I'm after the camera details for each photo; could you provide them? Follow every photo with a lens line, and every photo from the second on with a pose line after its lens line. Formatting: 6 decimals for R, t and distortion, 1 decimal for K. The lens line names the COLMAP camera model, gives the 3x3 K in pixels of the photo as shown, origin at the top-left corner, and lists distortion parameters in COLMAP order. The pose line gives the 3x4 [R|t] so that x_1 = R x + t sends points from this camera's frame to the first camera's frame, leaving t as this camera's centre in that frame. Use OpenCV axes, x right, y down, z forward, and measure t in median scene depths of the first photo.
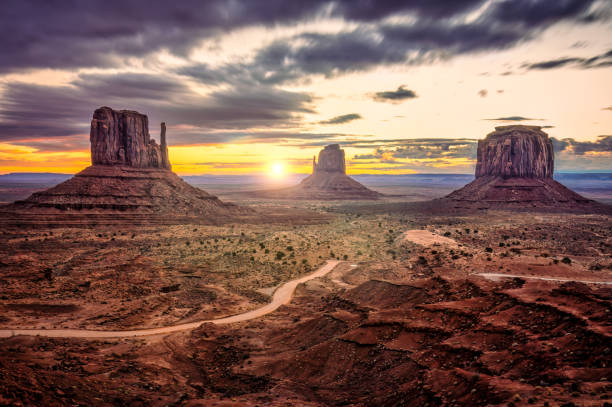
lens RADIAL K [[552.6, 0, 306.0], [0, 552.6, 203.5], [0, 0, 1]] dist [-0.012861, -0.003124]
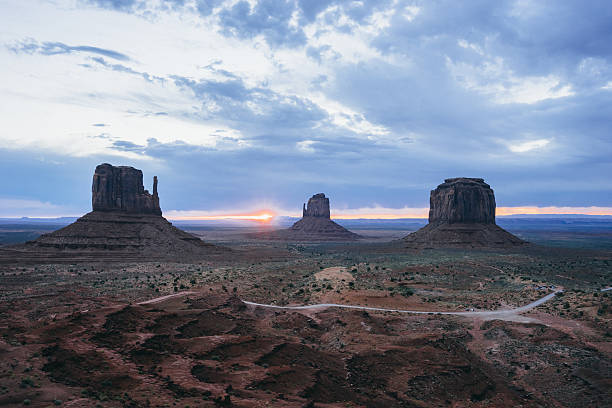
lens RADIAL K [[468.4, 0, 304.3], [0, 468.4, 209.6], [0, 0, 1]] dist [0.016815, 0.000994]
pose [[0.999807, 0.001388, -0.019580, 0.170876], [-0.002792, 0.997408, -0.071898, -0.002586], [0.019429, 0.071939, 0.997220, -0.018936]]
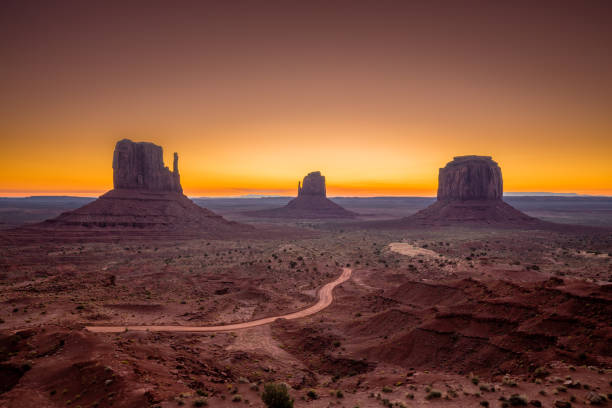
lens RADIAL K [[468.4, 0, 304.3], [0, 468.4, 209.6], [0, 0, 1]] dist [0.016815, 0.000994]
pose [[0.999425, -0.001427, 0.033872, -0.038972], [0.002324, 0.999647, -0.026472, 0.002555], [-0.033822, 0.026536, 0.999076, -0.002177]]
